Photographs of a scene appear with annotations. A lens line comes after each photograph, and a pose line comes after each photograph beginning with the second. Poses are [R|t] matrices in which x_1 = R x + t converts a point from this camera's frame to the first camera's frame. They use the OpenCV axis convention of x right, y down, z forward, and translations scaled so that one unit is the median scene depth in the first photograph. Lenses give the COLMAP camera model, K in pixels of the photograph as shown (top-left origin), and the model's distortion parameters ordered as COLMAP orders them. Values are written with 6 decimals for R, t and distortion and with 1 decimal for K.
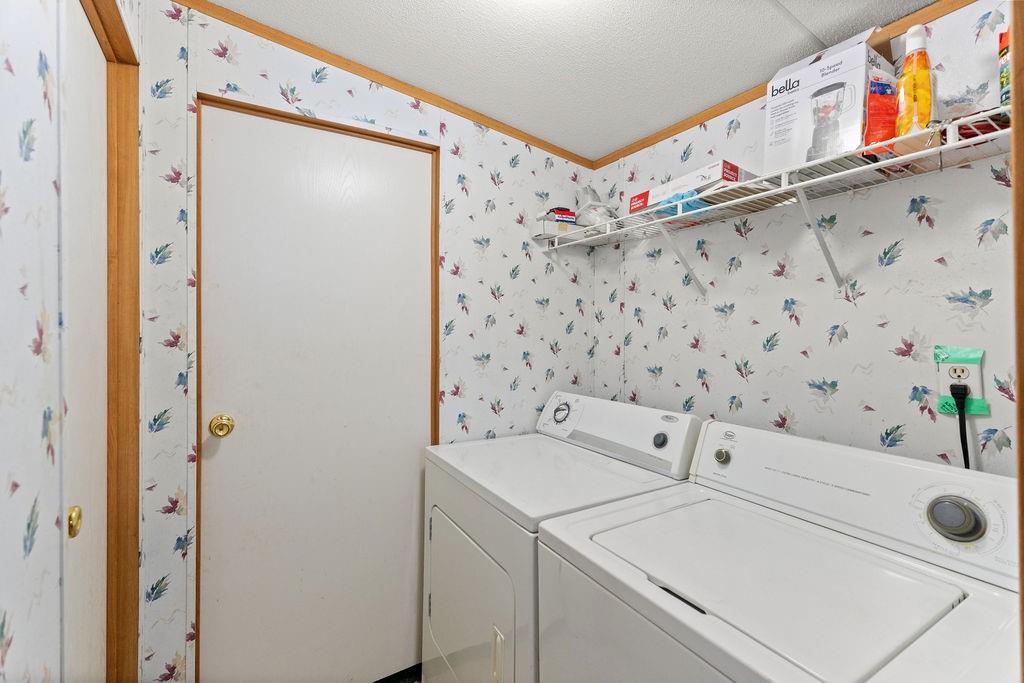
lens RADIAL K [[468.4, 0, 511.9], [0, 468.4, 322.9], [0, 0, 1]] dist [0.003983, 0.000794]
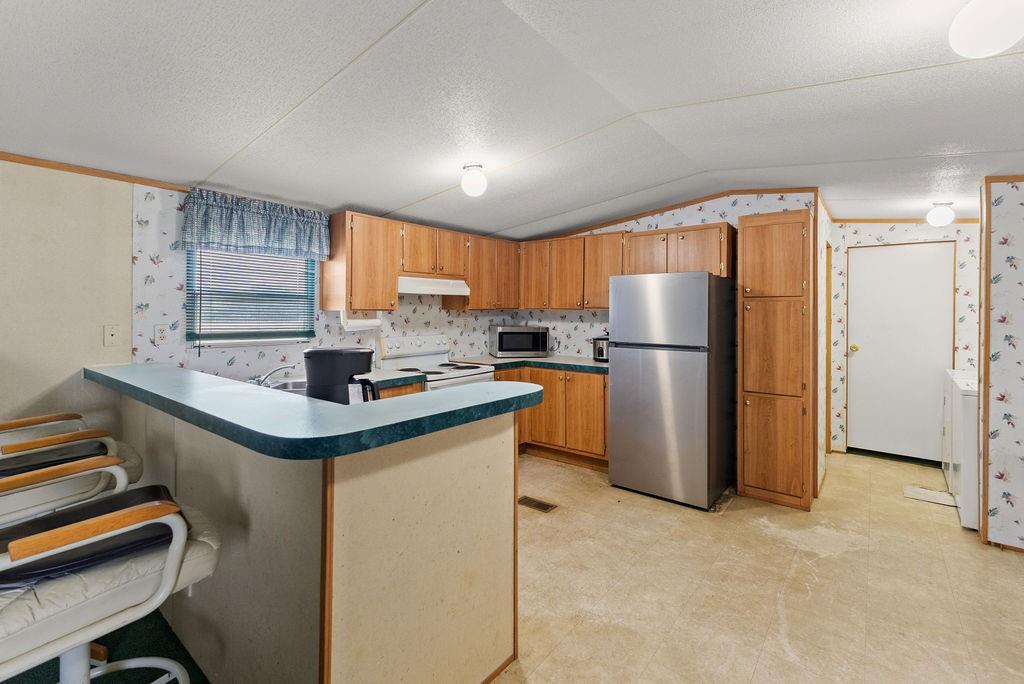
lens RADIAL K [[451.2, 0, 513.0], [0, 451.2, 310.9], [0, 0, 1]] dist [0.001147, 0.000328]
pose [[0.332256, 0.009690, -0.943139, 1.554355], [0.001562, 0.999940, 0.010824, -0.073342], [0.943188, -0.005069, 0.332221, -2.286290]]
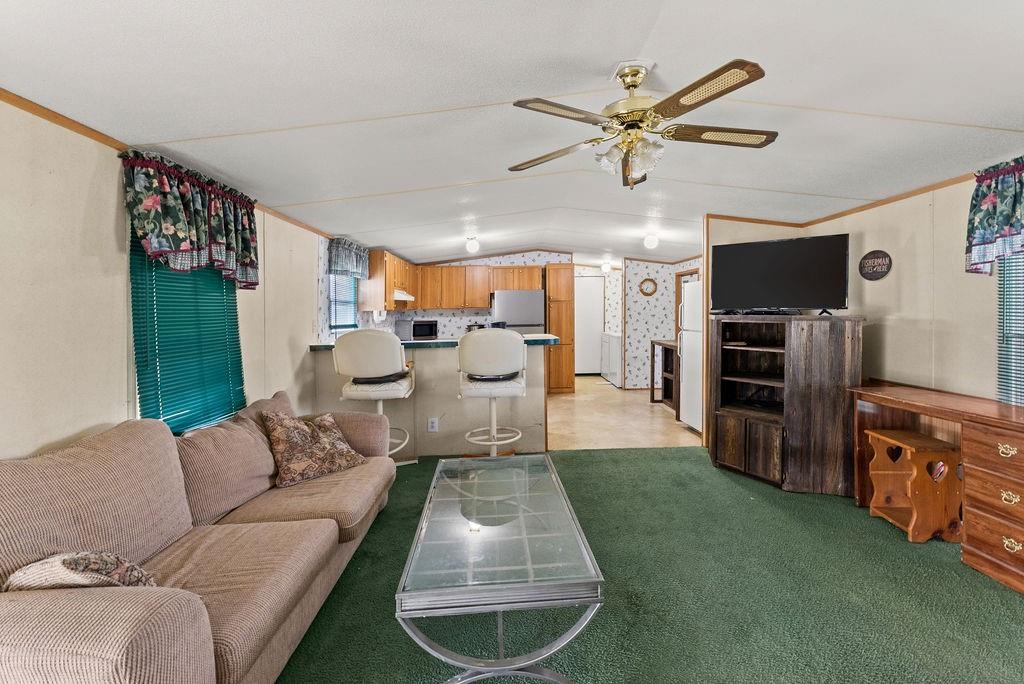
lens RADIAL K [[451.2, 0, 513.0], [0, 451.2, 310.9], [0, 0, 1]] dist [0.001147, 0.000328]
pose [[0.862205, -0.009095, -0.506478, 1.951892], [0.016169, 0.999823, 0.009571, -0.065037], [0.506301, -0.016442, 0.862200, -5.005813]]
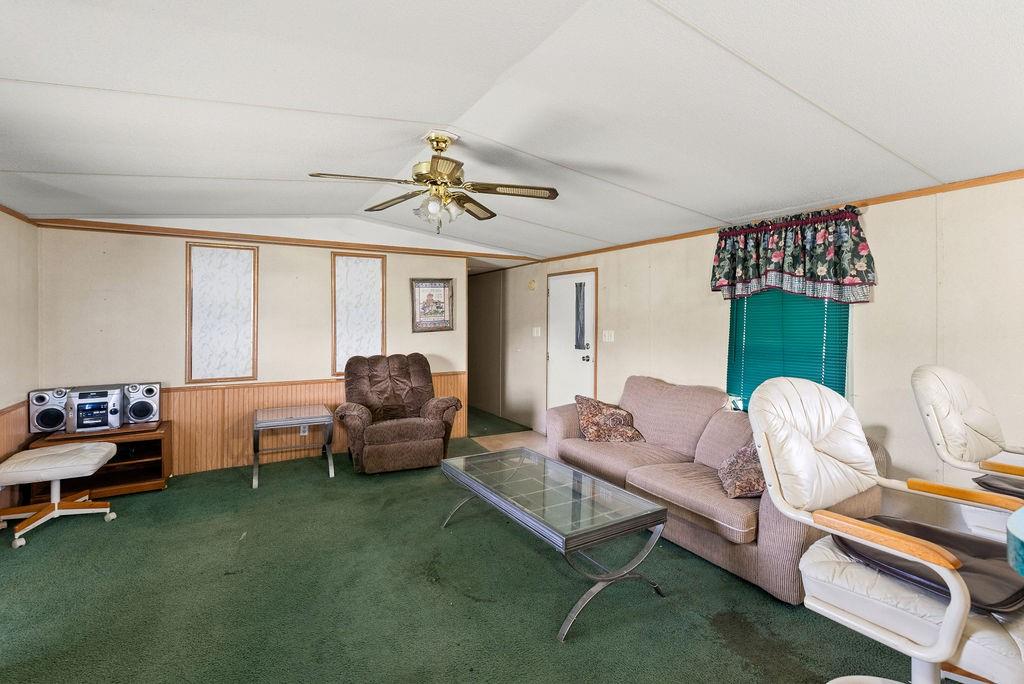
lens RADIAL K [[468.4, 0, 511.9], [0, 468.4, 323.4], [0, 0, 1]] dist [0.003983, 0.000794]
pose [[-0.999183, 0.002471, 0.040344, 1.260826], [0.002317, 0.999990, -0.003860, -0.078738], [-0.040353, -0.003764, -0.999178, -1.876606]]
